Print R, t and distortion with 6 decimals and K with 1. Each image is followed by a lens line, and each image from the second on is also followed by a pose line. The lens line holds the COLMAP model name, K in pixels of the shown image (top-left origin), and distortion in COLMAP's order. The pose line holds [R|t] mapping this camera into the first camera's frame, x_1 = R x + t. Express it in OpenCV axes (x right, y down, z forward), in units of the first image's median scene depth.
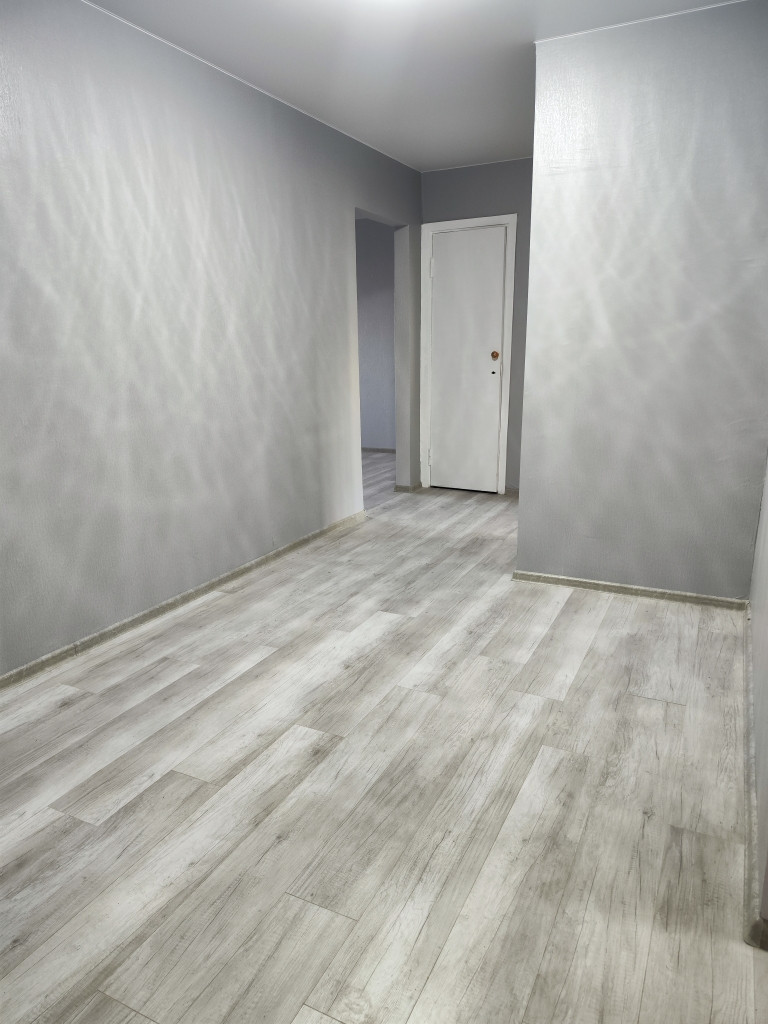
lens RADIAL K [[680.6, 0, 395.0], [0, 680.6, 536.0], [0, 0, 1]] dist [0.015632, -0.018393]
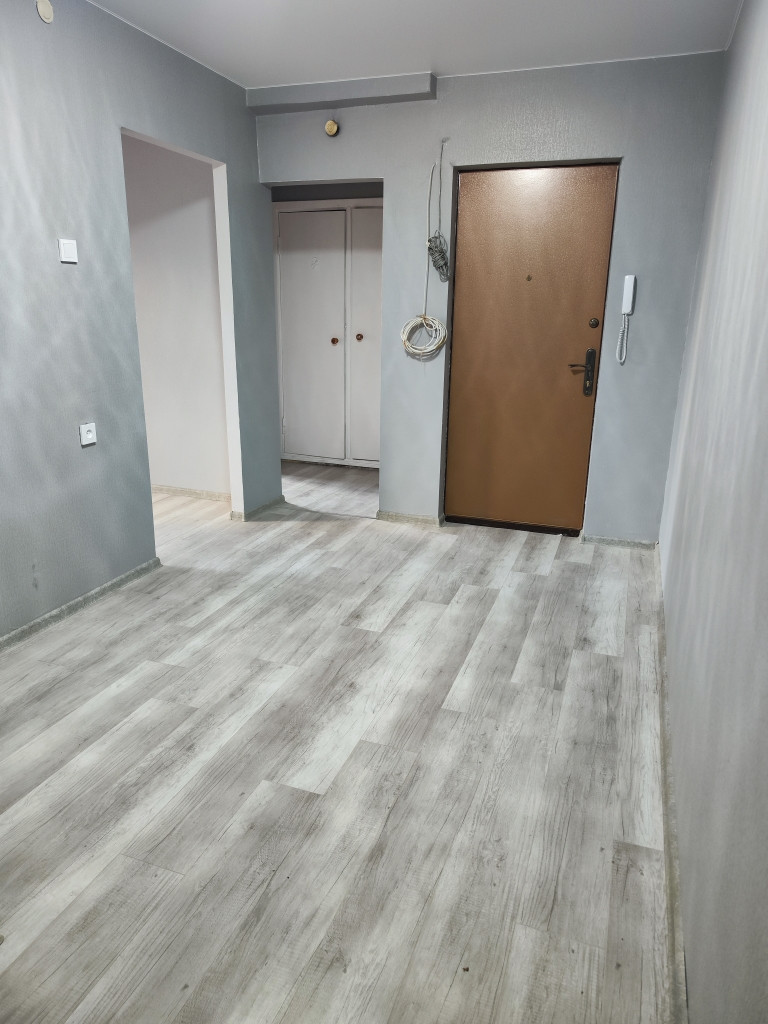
lens RADIAL K [[680.6, 0, 374.7], [0, 680.6, 514.6], [0, 0, 1]] dist [0.015632, -0.018393]
pose [[-0.996354, 0.026920, -0.080961, -0.029379], [-0.021463, 0.839323, 0.543209, -0.453622], [0.082576, 0.542966, -0.835685, 1.483860]]
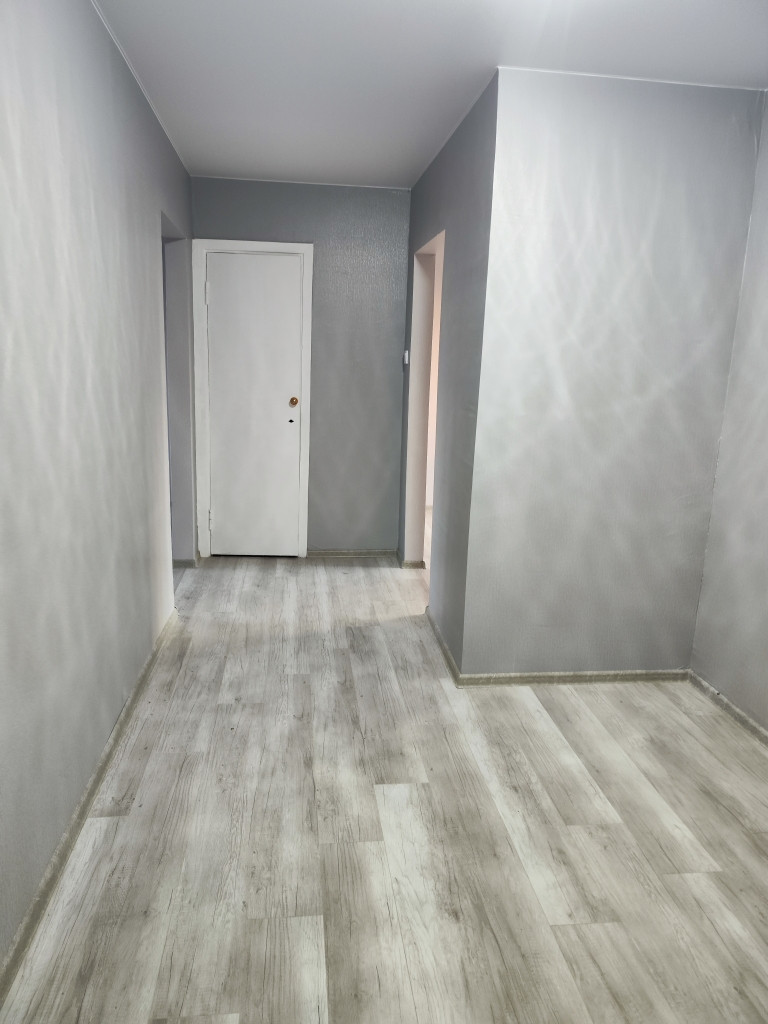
lens RADIAL K [[680.6, 0, 378.1], [0, 680.6, 508.3], [0, 0, 1]] dist [0.015632, -0.018393]
pose [[0.841006, -0.071131, 0.536330, -0.414001], [0.101661, 0.994438, -0.027524, -0.170034], [-0.531389, 0.077672, 0.843560, 0.406146]]
